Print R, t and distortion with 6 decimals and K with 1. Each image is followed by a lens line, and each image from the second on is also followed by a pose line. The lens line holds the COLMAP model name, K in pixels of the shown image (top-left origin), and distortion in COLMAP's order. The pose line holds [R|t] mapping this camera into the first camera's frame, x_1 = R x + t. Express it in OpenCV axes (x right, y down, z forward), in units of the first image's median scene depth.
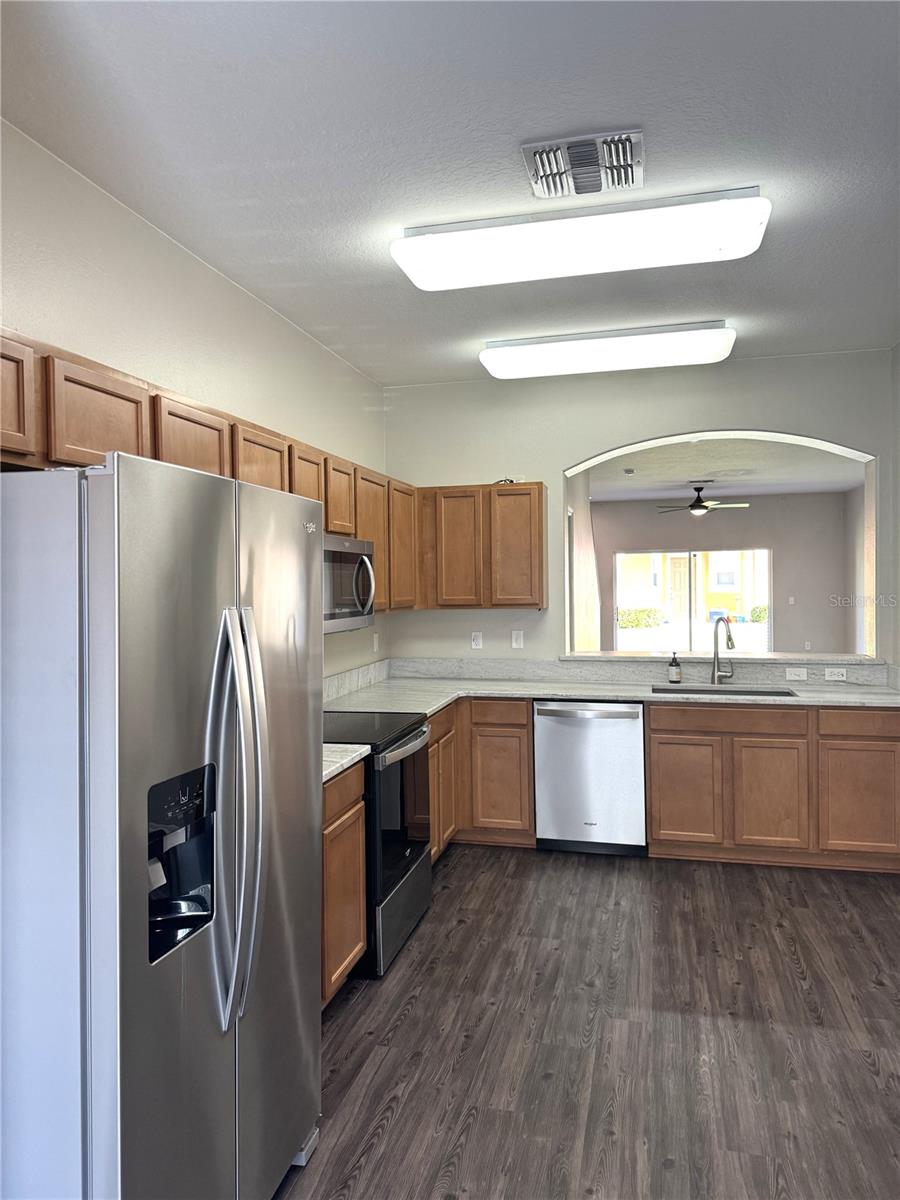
lens RADIAL K [[839.5, 0, 448.7], [0, 839.5, 595.4], [0, 0, 1]] dist [0.149374, -0.239462]
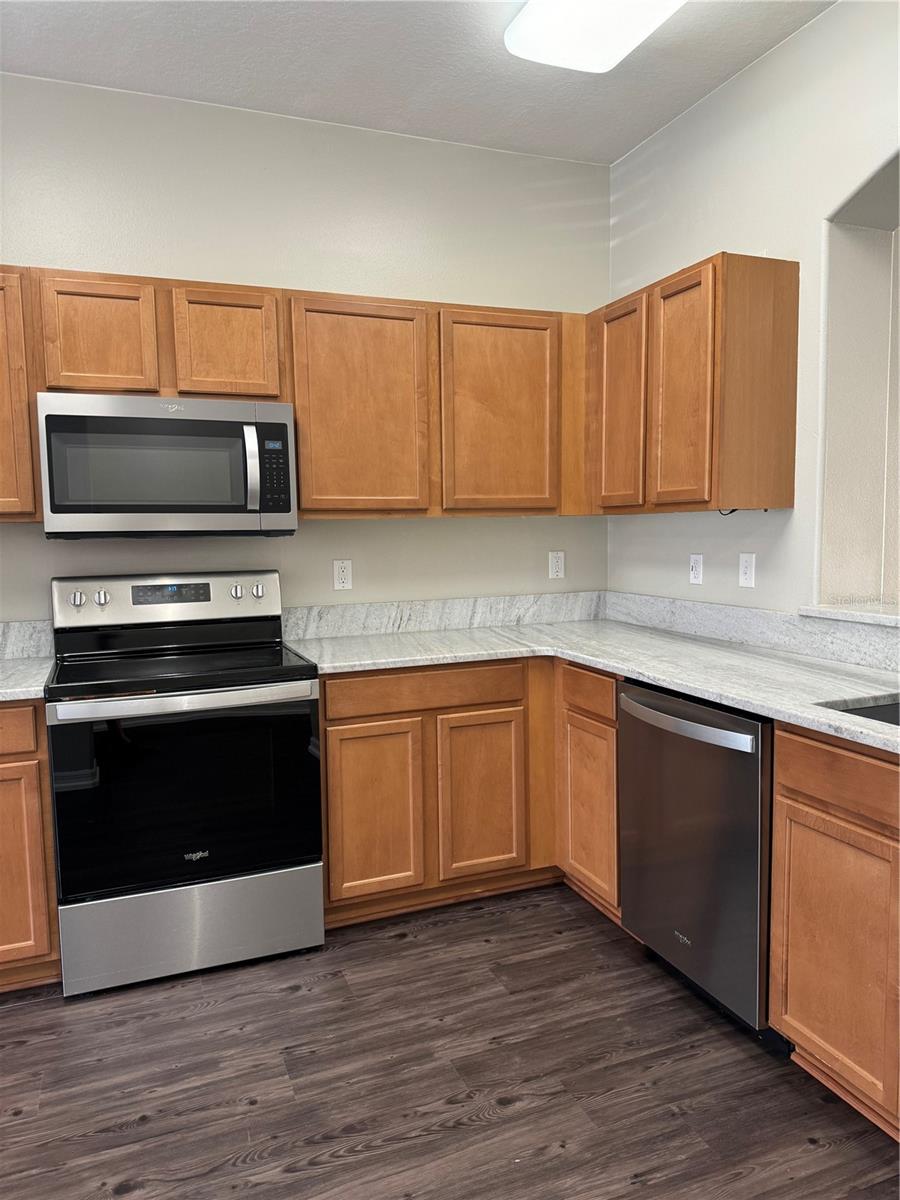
lens RADIAL K [[844.5, 0, 447.5], [0, 844.5, 605.1], [0, 0, 1]] dist [0.110013, -0.166763]
pose [[0.577113, 0.082313, -0.812506, 0.491617], [-0.006008, 0.995309, 0.096565, 0.026999], [0.816642, -0.050847, 0.574900, 0.623383]]
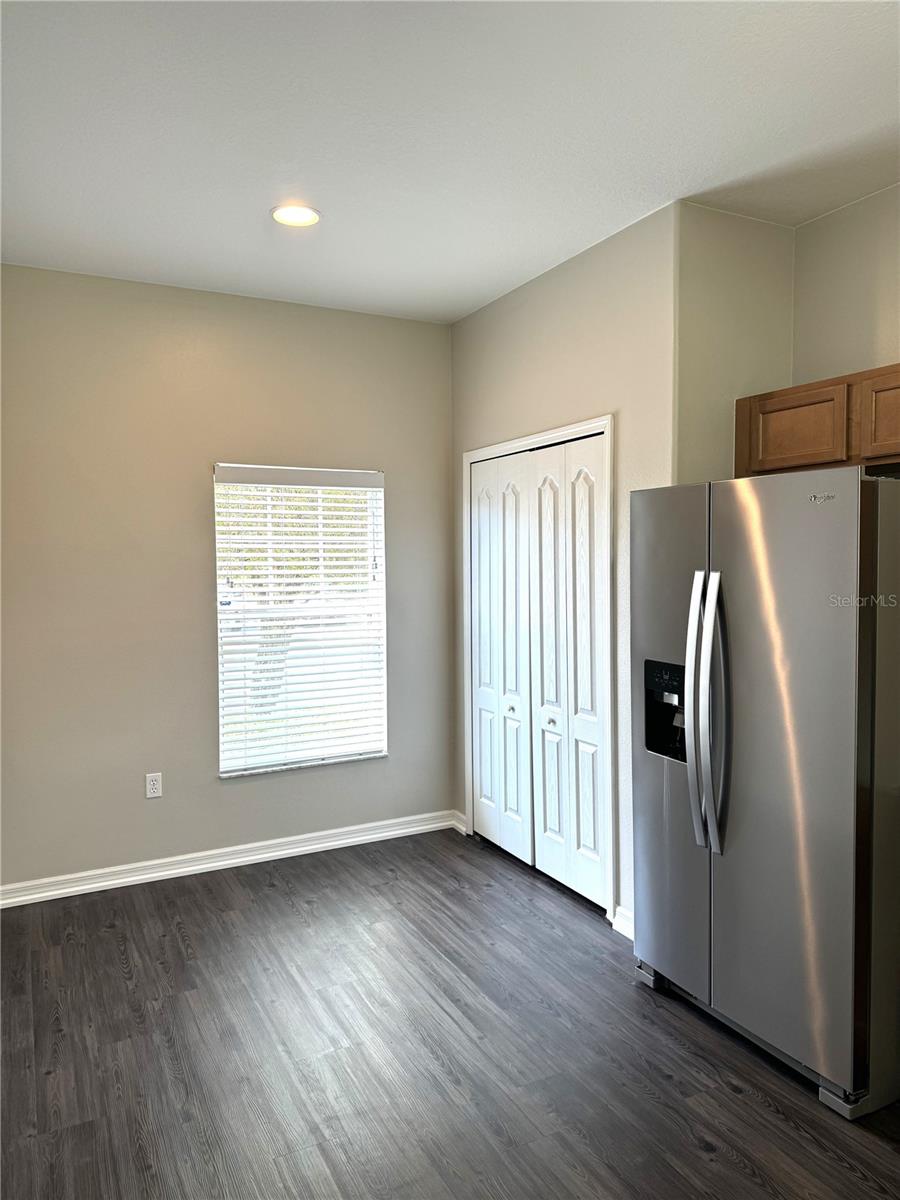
lens RADIAL K [[836.9, 0, 458.8], [0, 836.9, 604.8], [0, 0, 1]] dist [0.048716, -0.055711]
pose [[-0.754410, 0.052416, -0.654308, 0.406034], [0.004308, 0.997181, 0.074916, -0.014350], [0.656390, 0.053698, -0.752509, 0.720533]]
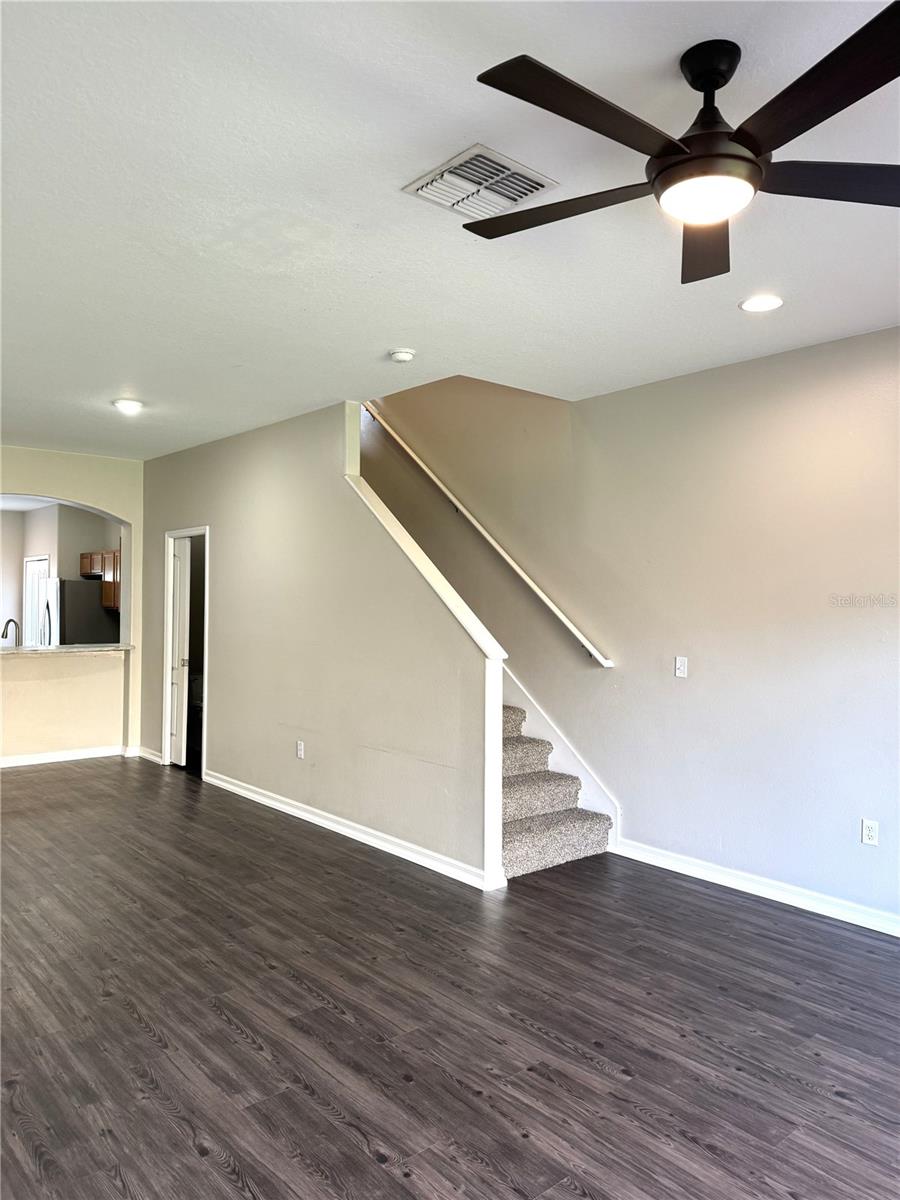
lens RADIAL K [[838.1, 0, 450.2], [0, 838.1, 582.1], [0, 0, 1]] dist [0.049059, -0.006768]
pose [[-0.588485, -0.010019, -0.808446, 1.202438], [-0.015124, 0.999885, -0.001383, -0.054103], [0.808367, 0.011414, -0.588568, 2.790299]]
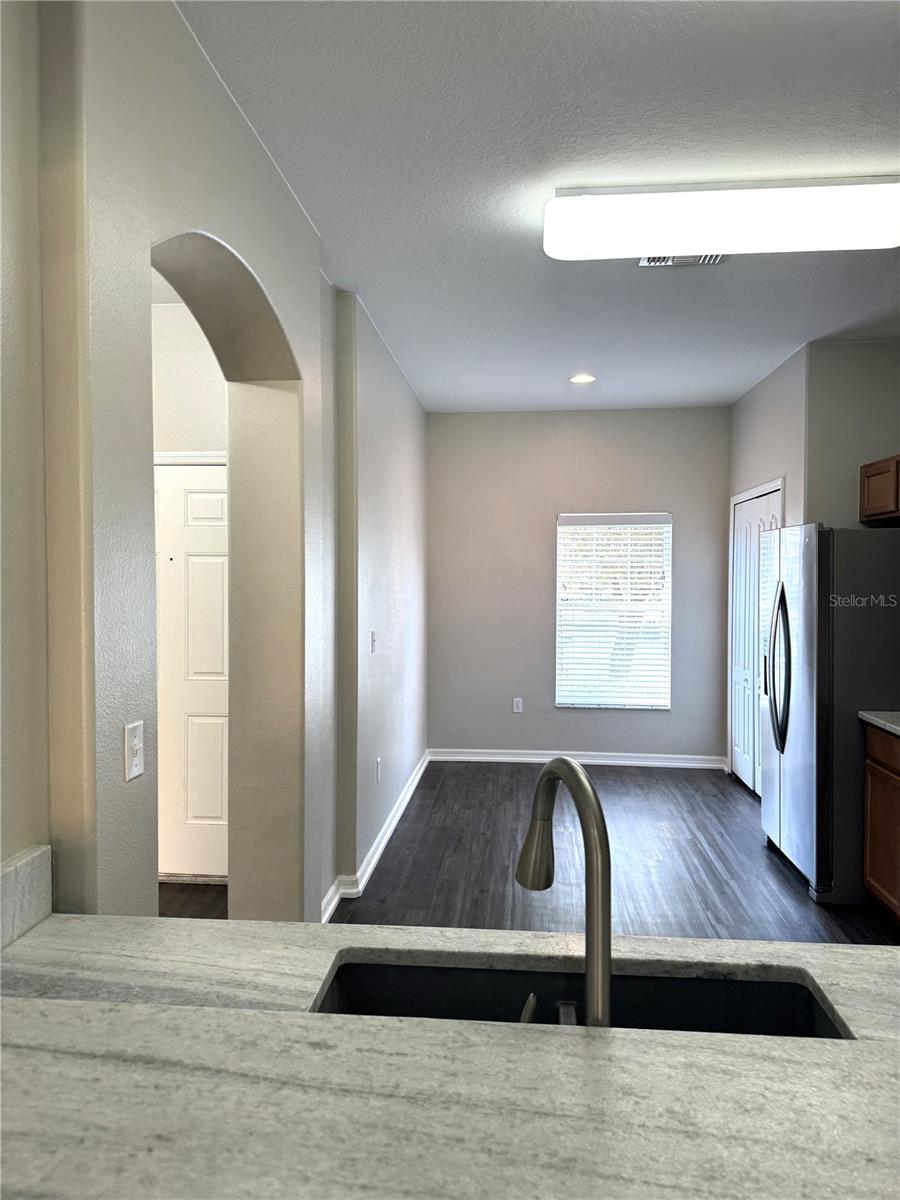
lens RADIAL K [[843.1, 0, 451.8], [0, 843.1, 602.6], [0, 0, 1]] dist [0.036444, -0.044576]
pose [[-0.989099, 0.012656, -0.146704, 0.408248], [0.004787, 0.998536, 0.053871, -0.023626], [0.147171, 0.052581, -0.987712, 1.283680]]
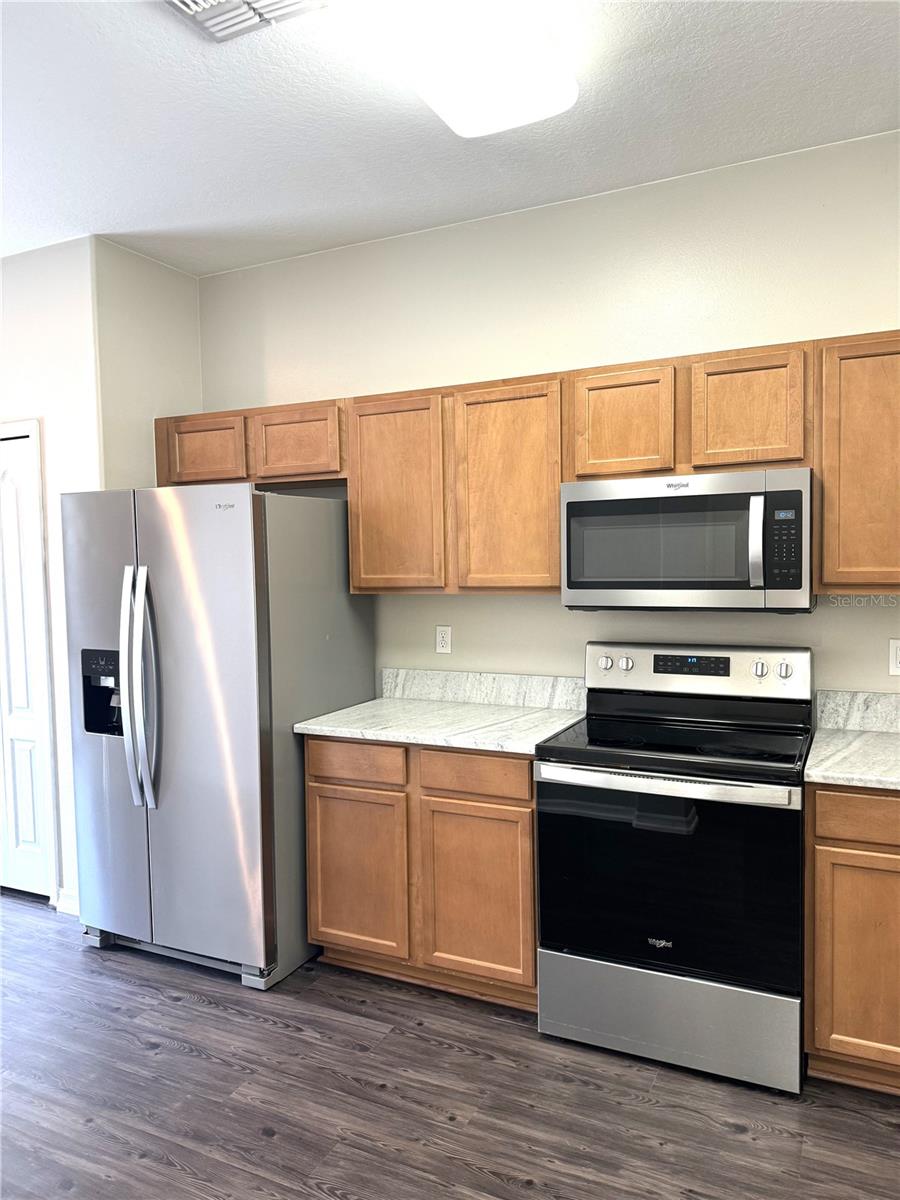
lens RADIAL K [[834.7, 0, 444.6], [0, 834.7, 601.2], [0, 0, 1]] dist [0.066338, -0.086437]
pose [[-0.219324, 0.059782, -0.973819, 0.497123], [0.003322, 0.998161, 0.060528, -0.005287], [0.975646, 0.010040, -0.219119, 0.783280]]
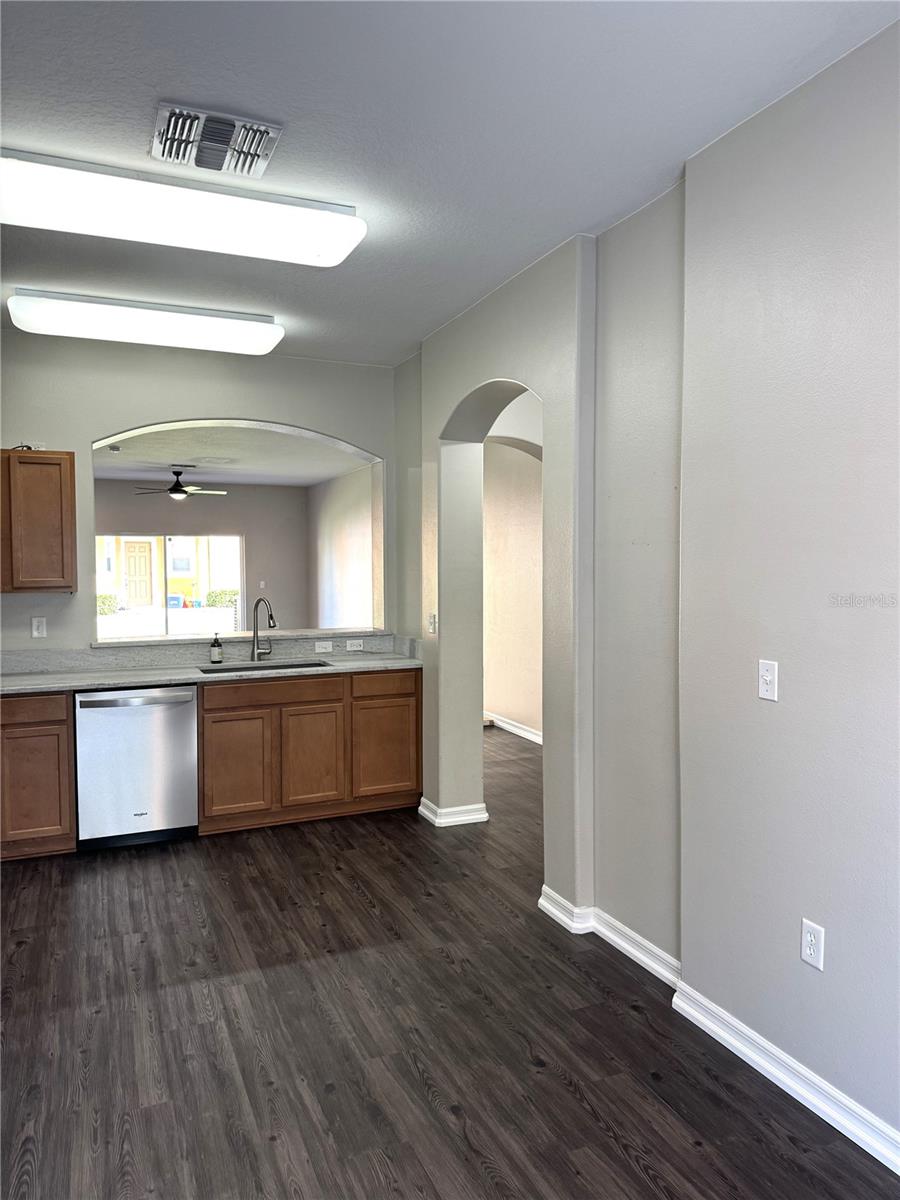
lens RADIAL K [[839.5, 0, 448.7], [0, 839.5, 595.4], [0, 0, 1]] dist [0.149374, -0.239462]
pose [[0.802575, -0.015657, 0.596346, -0.130636], [0.006085, 0.999818, 0.018061, 0.005825], [-0.596520, -0.010866, 0.802524, 0.017770]]
